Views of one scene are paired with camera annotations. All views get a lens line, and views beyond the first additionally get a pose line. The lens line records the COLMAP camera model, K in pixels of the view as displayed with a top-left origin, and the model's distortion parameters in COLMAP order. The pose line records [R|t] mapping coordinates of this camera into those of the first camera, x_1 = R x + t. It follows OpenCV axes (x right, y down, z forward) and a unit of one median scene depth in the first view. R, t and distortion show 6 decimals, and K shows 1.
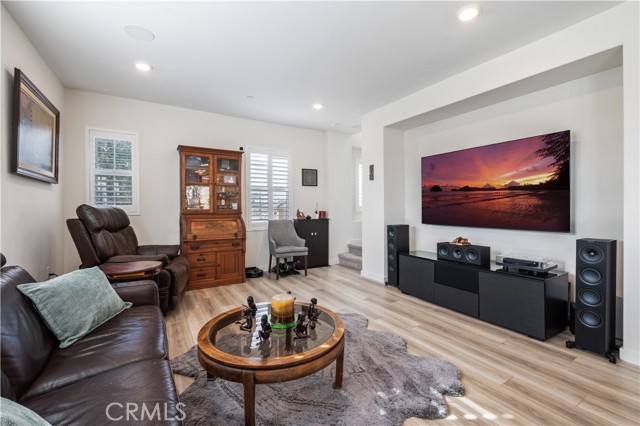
lens RADIAL K [[273.7, 0, 318.2], [0, 273.7, 211.0], [0, 0, 1]] dist [0.000355, -0.000122]
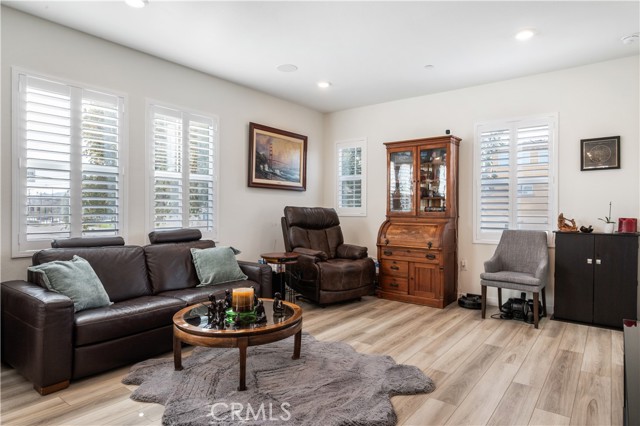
lens RADIAL K [[375.6, 0, 318.7], [0, 375.6, 210.1], [0, 0, 1]] dist [0.000184, -0.000144]
pose [[0.351259, 0.004573, -0.936267, 0.624964], [-0.018841, 0.999820, -0.002185, -0.003117], [0.936089, 0.018408, 0.351282, 0.333148]]
